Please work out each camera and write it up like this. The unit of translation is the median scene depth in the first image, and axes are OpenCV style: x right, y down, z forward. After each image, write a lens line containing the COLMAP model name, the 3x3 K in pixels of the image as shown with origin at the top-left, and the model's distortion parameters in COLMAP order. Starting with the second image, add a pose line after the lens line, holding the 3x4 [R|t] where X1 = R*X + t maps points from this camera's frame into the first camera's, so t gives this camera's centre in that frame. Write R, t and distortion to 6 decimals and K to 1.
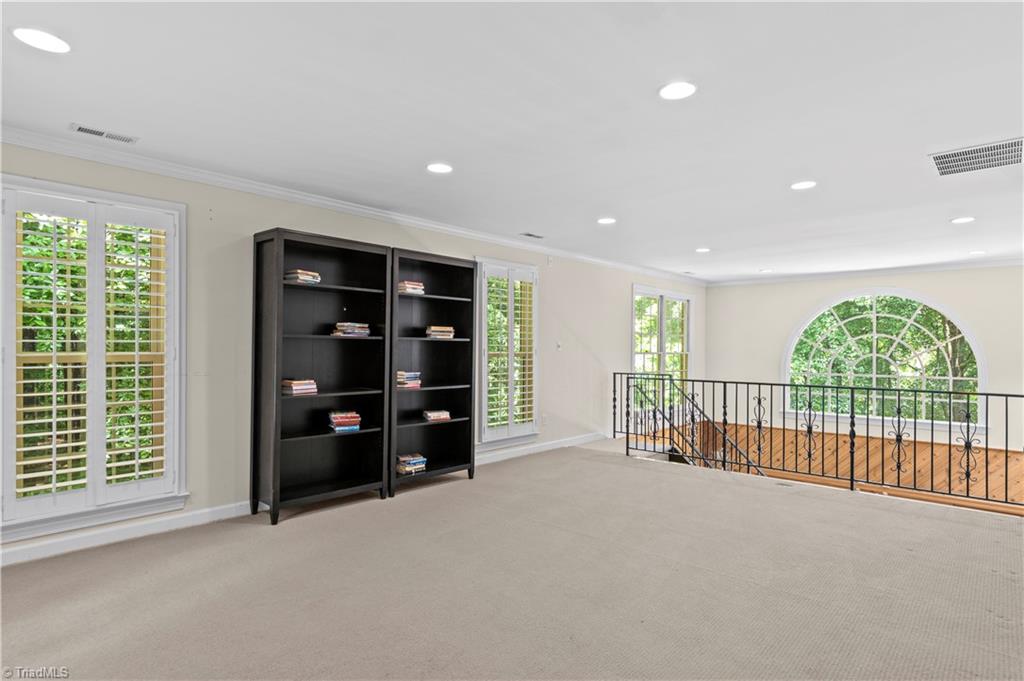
lens RADIAL K [[537.1, 0, 512.0], [0, 537.1, 340.5], [0, 0, 1]] dist [-0.002605, -0.000721]
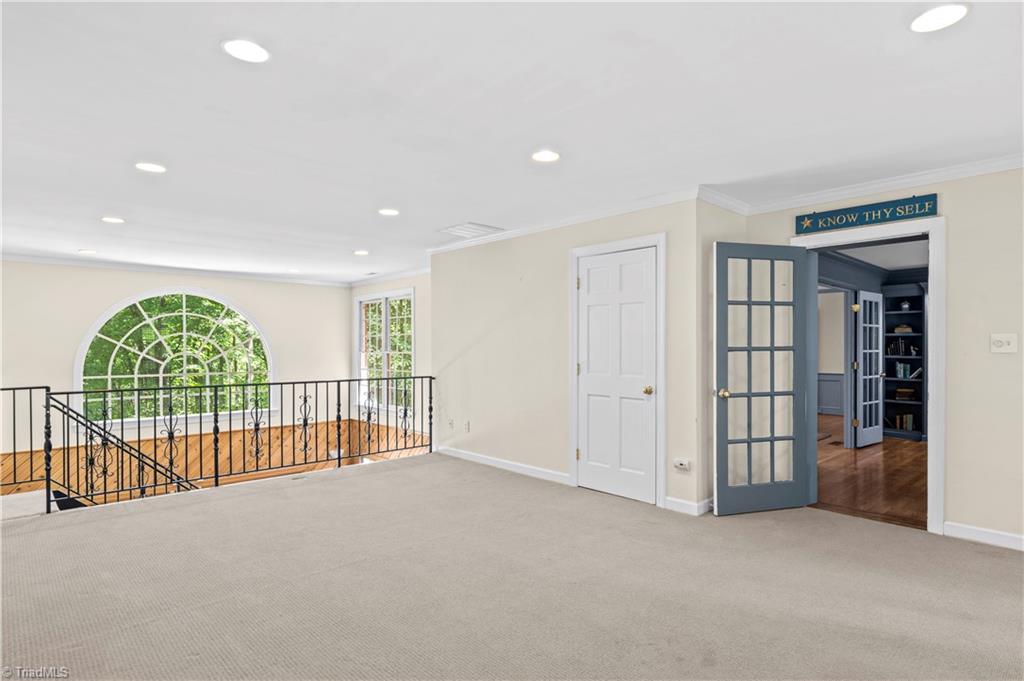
lens RADIAL K [[556.8, 0, 528.4], [0, 556.8, 346.3], [0, 0, 1]] dist [0.002373, -0.000740]
pose [[0.096966, -0.007984, 0.995256, -0.359053], [-0.005913, 0.999946, 0.008598, 0.000445], [-0.995270, -0.006718, 0.096913, 0.311761]]
